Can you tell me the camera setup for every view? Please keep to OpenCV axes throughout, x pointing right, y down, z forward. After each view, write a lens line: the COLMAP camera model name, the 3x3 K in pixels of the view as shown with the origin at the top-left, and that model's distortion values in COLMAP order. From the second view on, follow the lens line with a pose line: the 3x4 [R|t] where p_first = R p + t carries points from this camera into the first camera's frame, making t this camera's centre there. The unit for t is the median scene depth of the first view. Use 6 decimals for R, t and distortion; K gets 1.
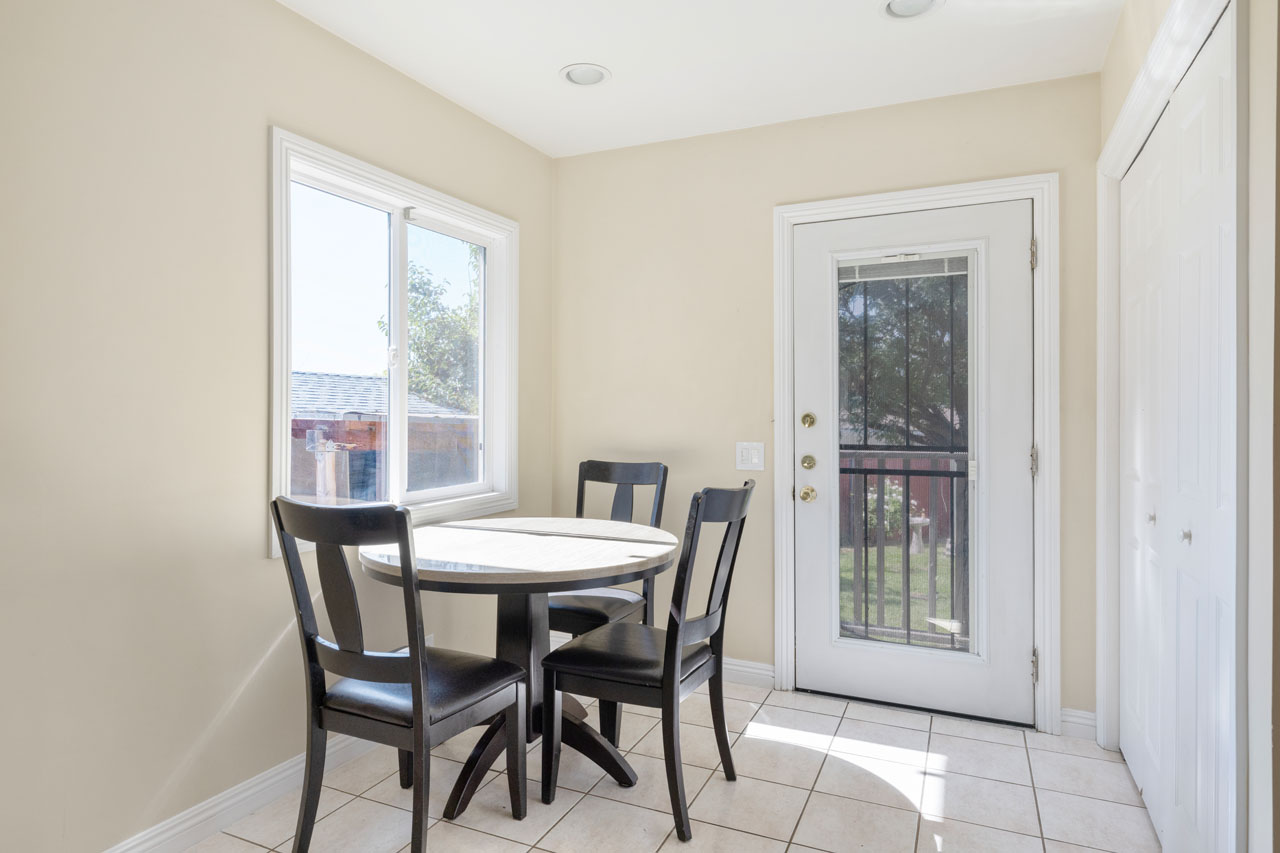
lens RADIAL K [[723.1, 0, 640.0], [0, 723.1, 426.5], [0, 0, 1]] dist [-0.001301, -0.000193]
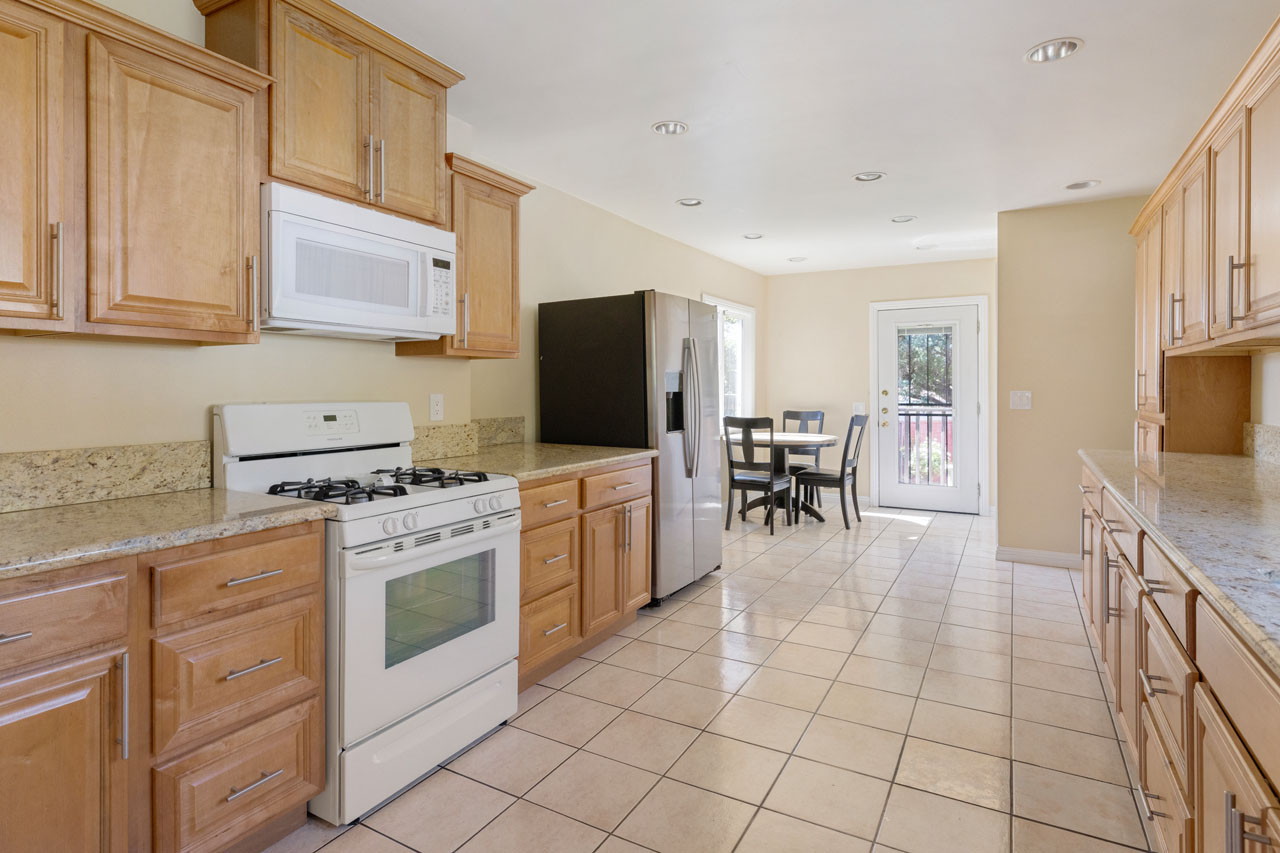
lens RADIAL K [[647.9, 0, 644.3], [0, 647.9, 395.8], [0, 0, 1]] dist [0.002503, 0.000935]
pose [[0.996080, 0.000456, -0.088455, -0.416961], [-0.001150, 0.999969, -0.007797, 0.020984], [0.088449, 0.007868, 0.996050, -1.359203]]
